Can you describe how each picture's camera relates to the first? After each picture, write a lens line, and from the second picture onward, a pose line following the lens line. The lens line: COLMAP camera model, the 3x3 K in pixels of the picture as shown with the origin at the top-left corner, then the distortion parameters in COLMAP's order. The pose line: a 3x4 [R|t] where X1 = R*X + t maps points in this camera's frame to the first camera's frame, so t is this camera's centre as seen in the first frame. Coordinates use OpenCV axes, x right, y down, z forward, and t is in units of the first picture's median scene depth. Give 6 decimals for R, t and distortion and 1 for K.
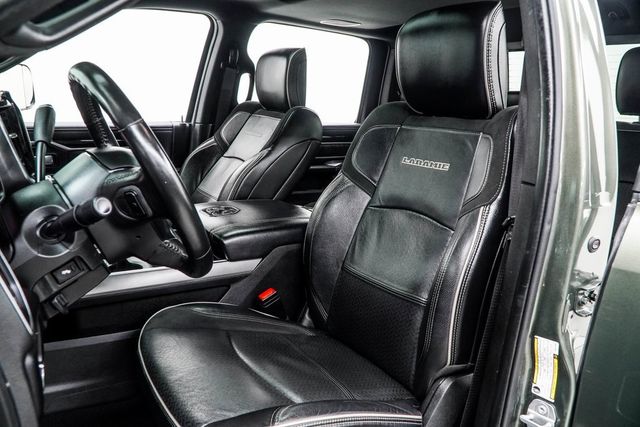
lens RADIAL K [[520.3, 0, 317.5], [0, 520.3, 212.4], [0, 0, 1]] dist [-0.011448, -0.004916]
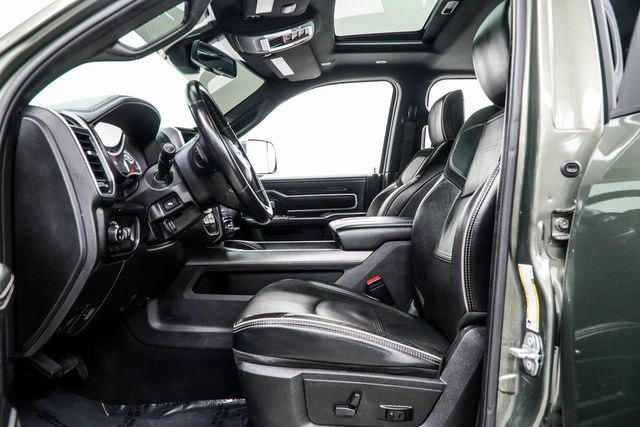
lens RADIAL K [[520.3, 0, 315.8], [0, 520.3, 217.5], [0, 0, 1]] dist [-0.011448, -0.004916]
pose [[0.842181, -0.049112, -0.536953, 0.404702], [-0.054560, 0.982970, -0.175481, 0.221420], [0.536427, 0.177083, 0.825159, -0.041829]]
